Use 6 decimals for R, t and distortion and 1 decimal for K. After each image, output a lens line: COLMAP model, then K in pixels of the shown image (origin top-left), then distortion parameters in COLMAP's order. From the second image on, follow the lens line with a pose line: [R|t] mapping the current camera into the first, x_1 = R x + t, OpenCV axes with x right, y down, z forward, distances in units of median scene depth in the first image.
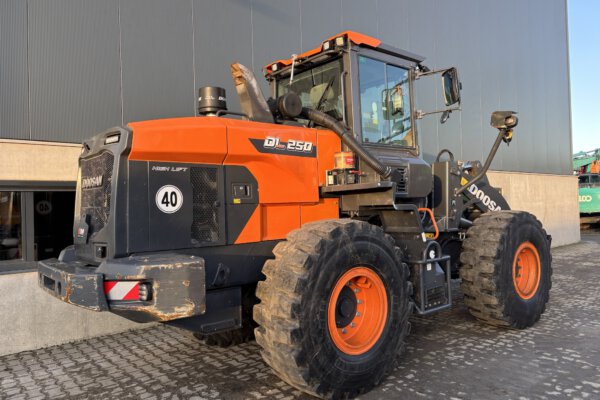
lens RADIAL K [[445.3, 0, 299.7], [0, 445.3, 202.8], [0, 0, 1]] dist [0.052579, -0.058144]
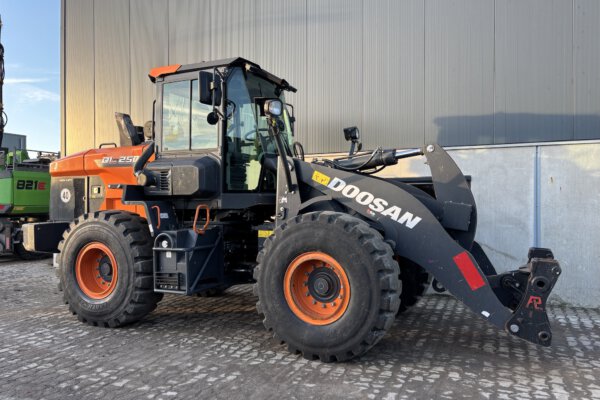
lens RADIAL K [[445.3, 0, 304.7], [0, 445.3, 204.7], [0, 0, 1]] dist [0.052579, -0.058144]
pose [[0.448192, 0.028765, -0.893475, 1.621060], [-0.003494, 0.999531, 0.030427, -0.026407], [0.893931, -0.010515, 0.448082, 0.863888]]
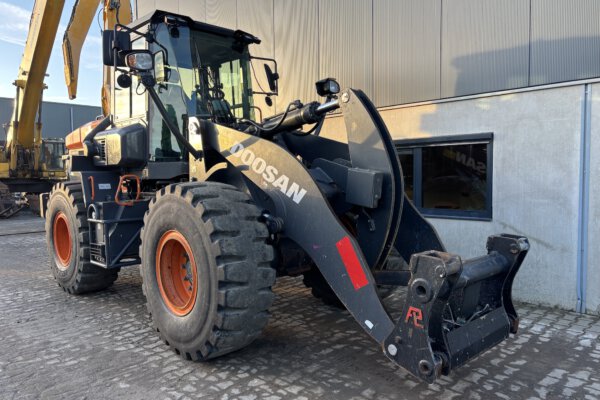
lens RADIAL K [[445.3, 0, 302.4], [0, 445.3, 200.8], [0, 0, 1]] dist [0.052579, -0.058144]
pose [[0.090716, 0.085151, -0.992230, 1.598566], [0.016598, 0.996070, 0.086998, -0.014233], [0.995739, -0.024361, 0.088946, 1.540380]]
